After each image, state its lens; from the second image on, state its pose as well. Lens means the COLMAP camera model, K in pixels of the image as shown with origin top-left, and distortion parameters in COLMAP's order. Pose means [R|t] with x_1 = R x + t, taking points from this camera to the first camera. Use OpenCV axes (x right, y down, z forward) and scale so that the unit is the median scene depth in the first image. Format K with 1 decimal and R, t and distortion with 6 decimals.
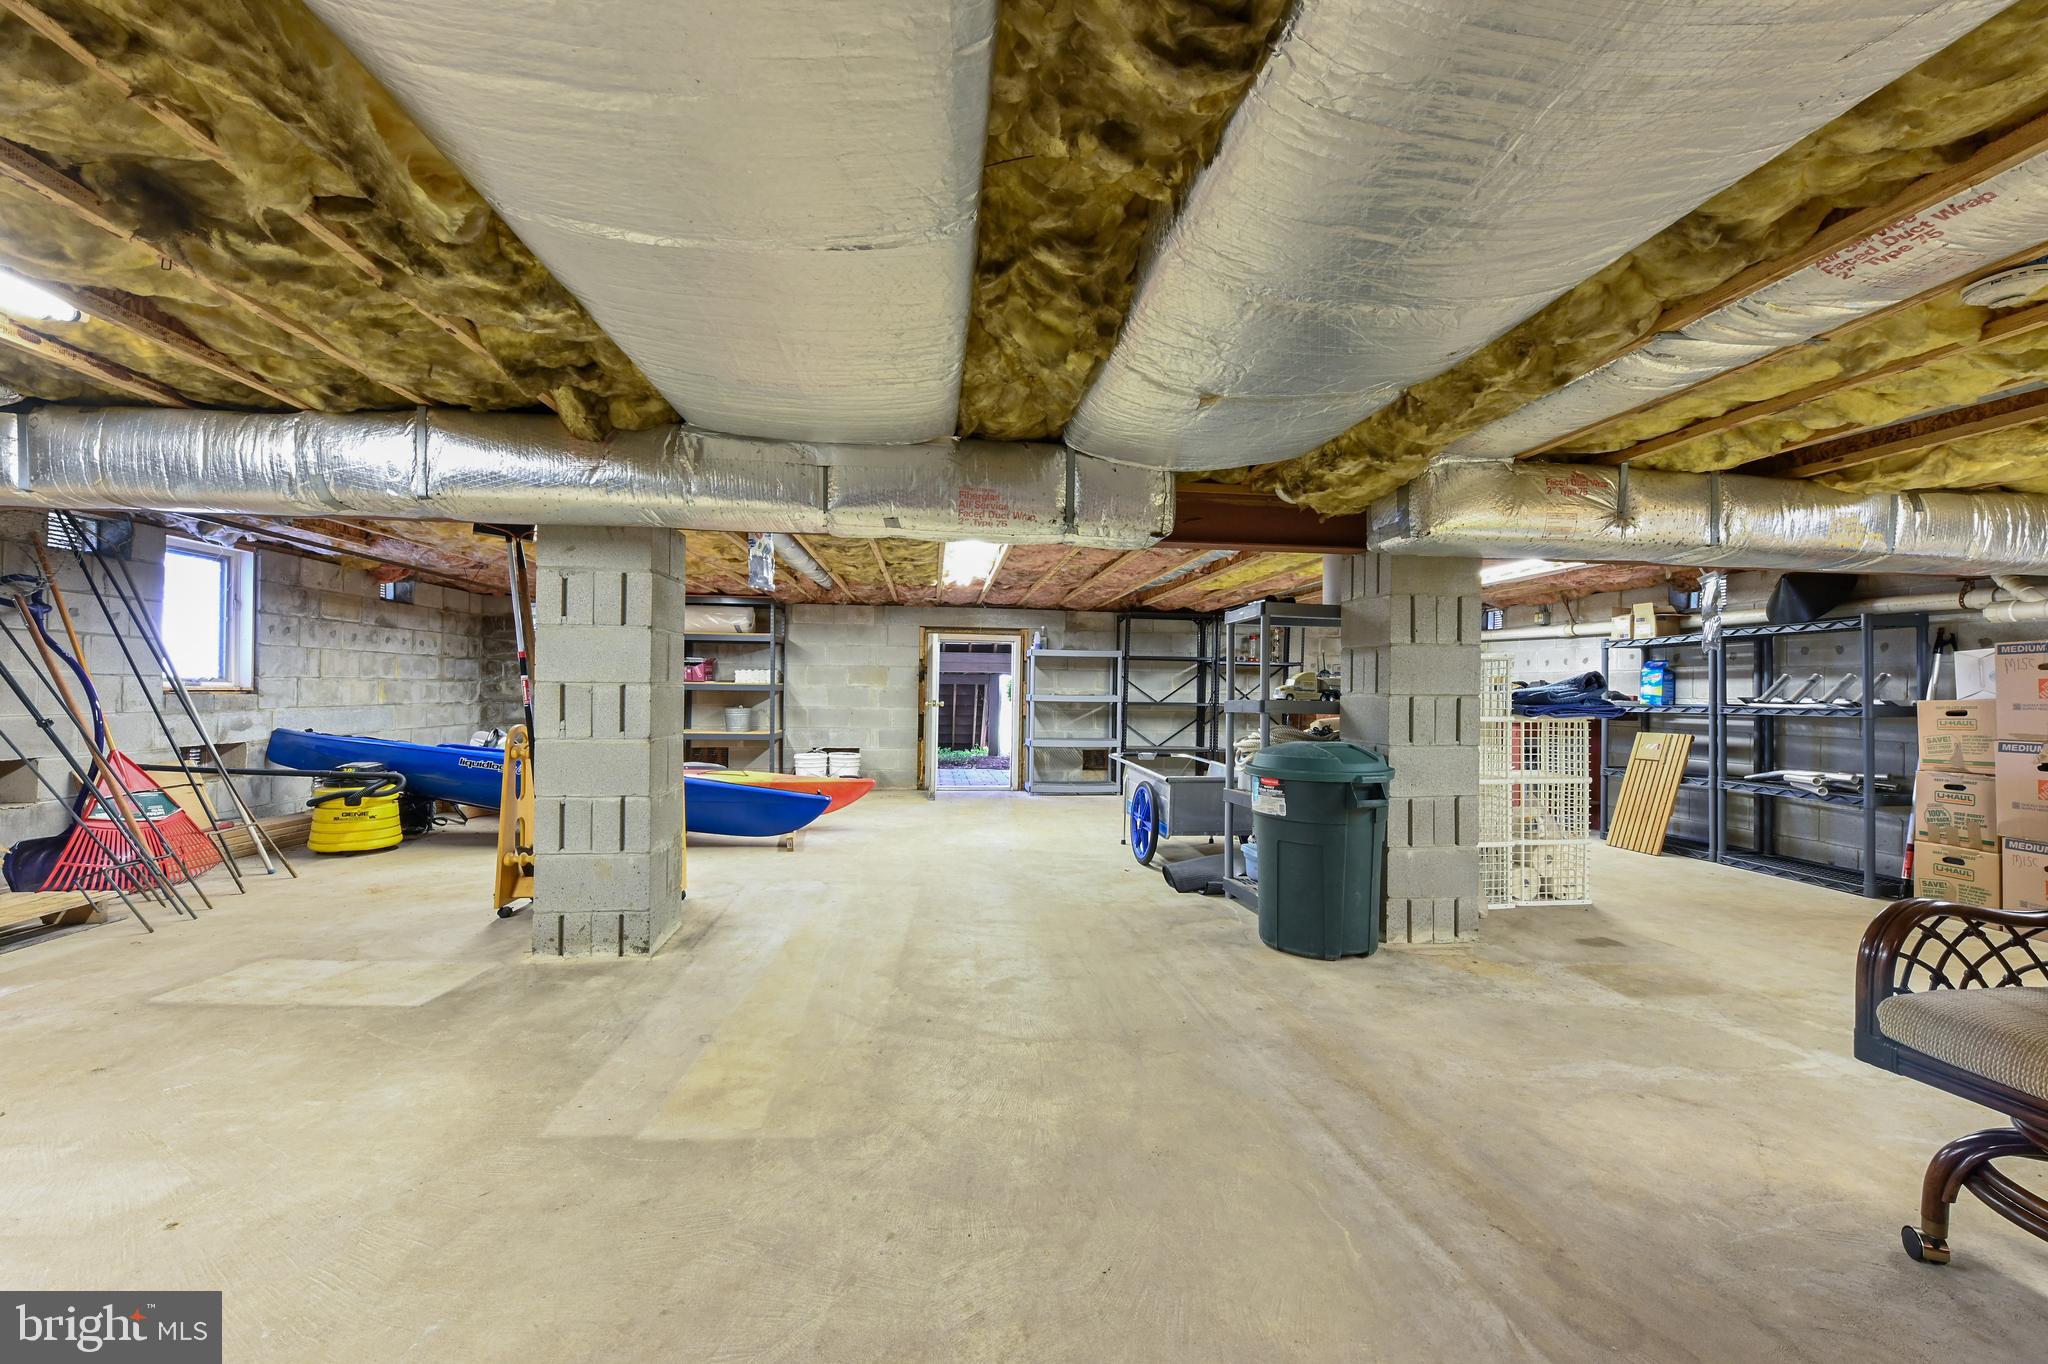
lens RADIAL K [[821.5, 0, 1029.5], [0, 821.5, 694.5], [0, 0, 1]] dist [0.000975, 0.000109]
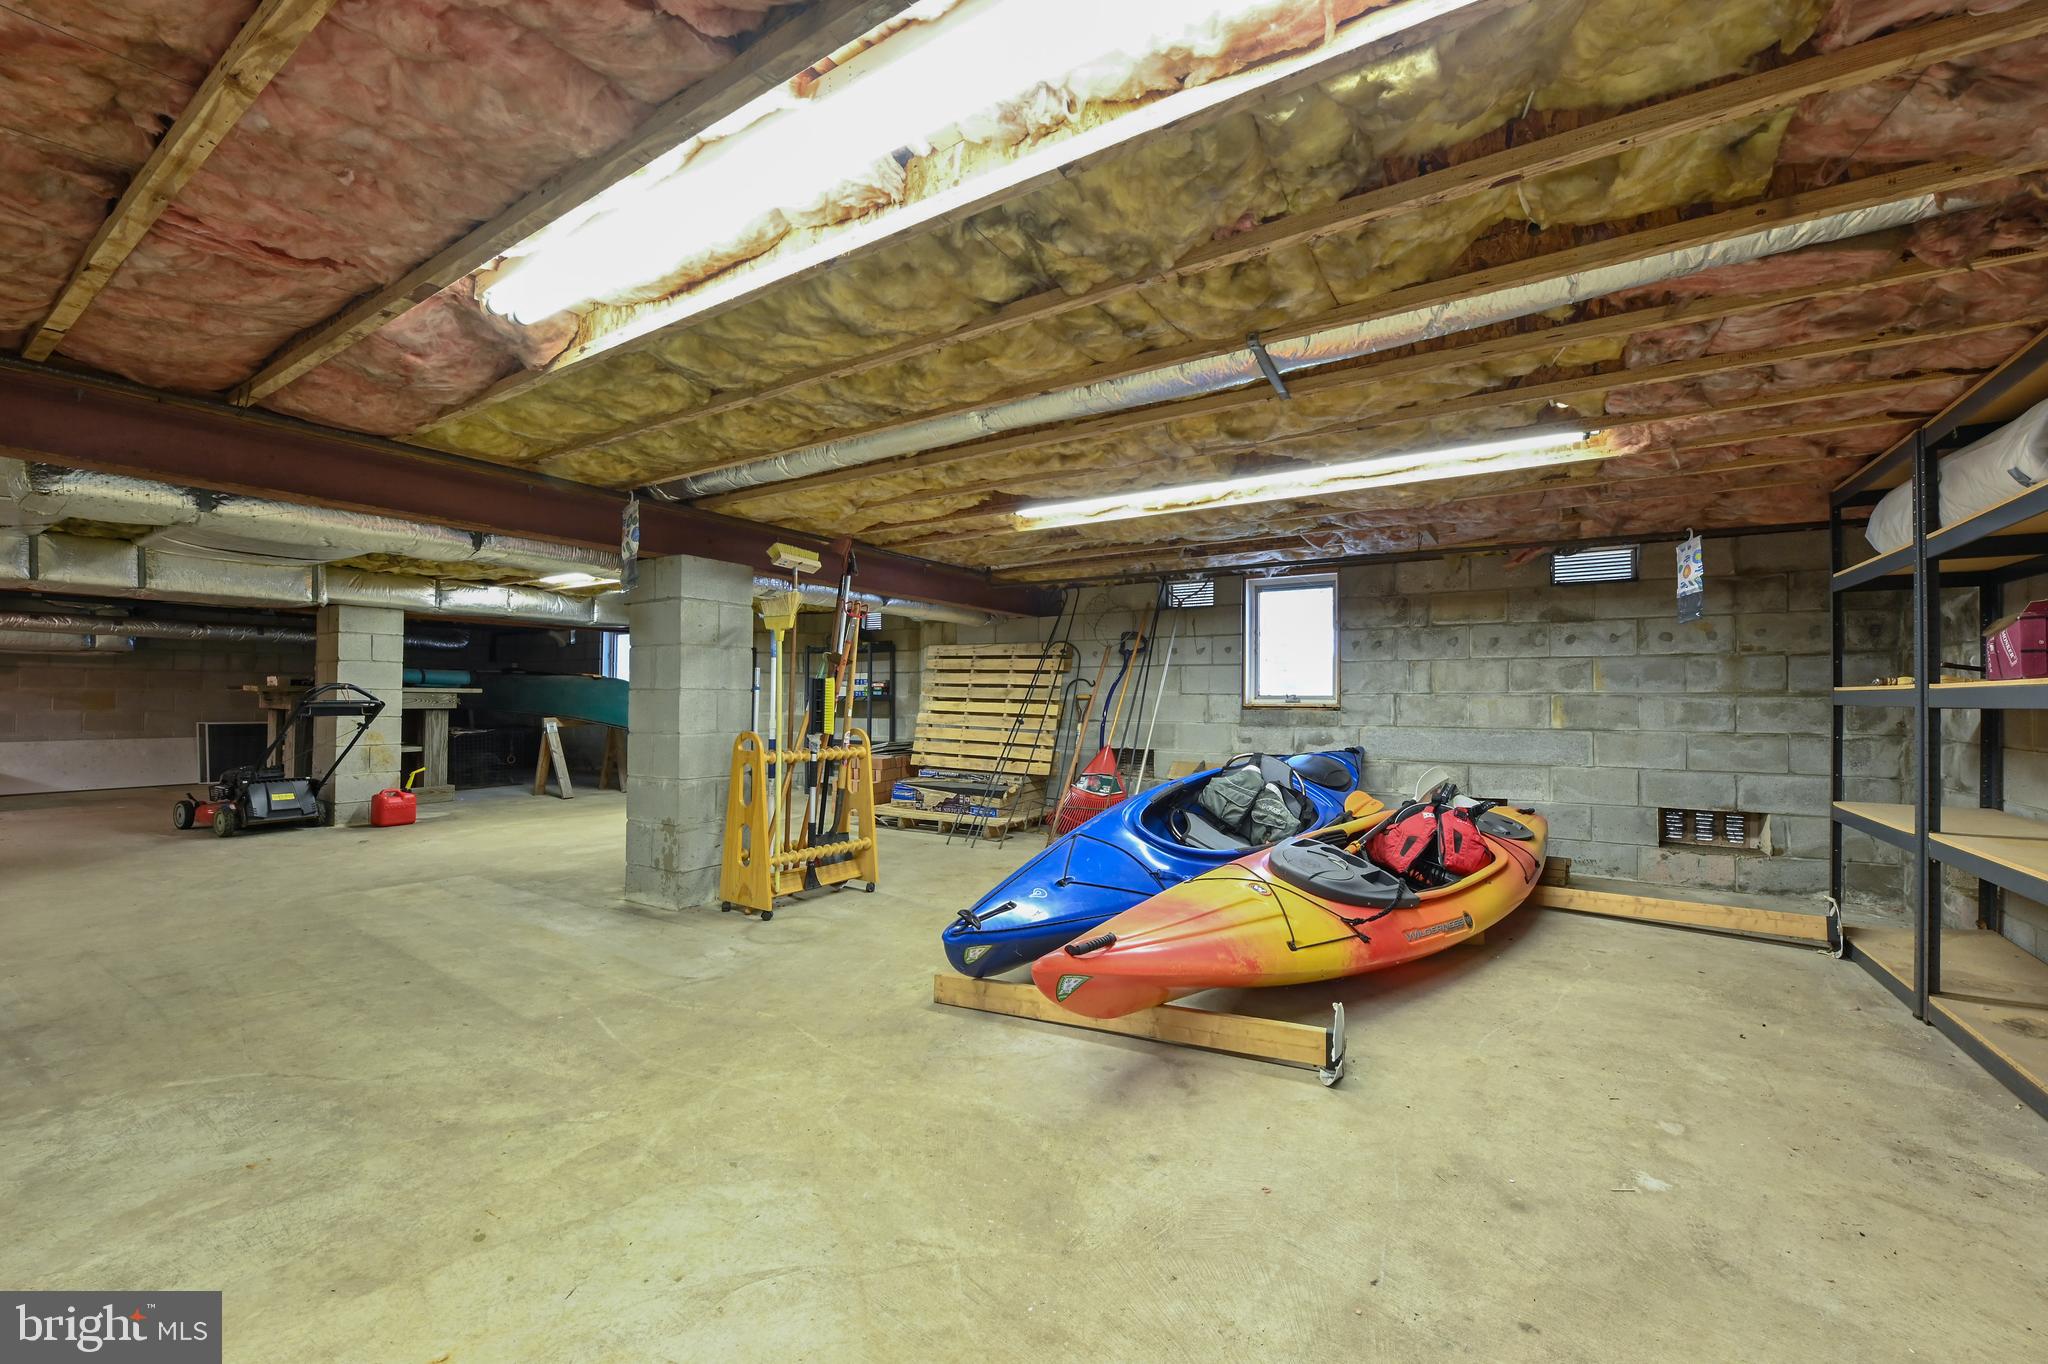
lens RADIAL K [[821.5, 0, 1029.5], [0, 821.5, 694.5], [0, 0, 1]] dist [0.000975, 0.000109]
pose [[-0.638466, -0.019168, -0.769411, 0.076766], [-0.017301, 0.999795, -0.010551, -0.003178], [0.769456, 0.006576, -0.638666, 1.253939]]
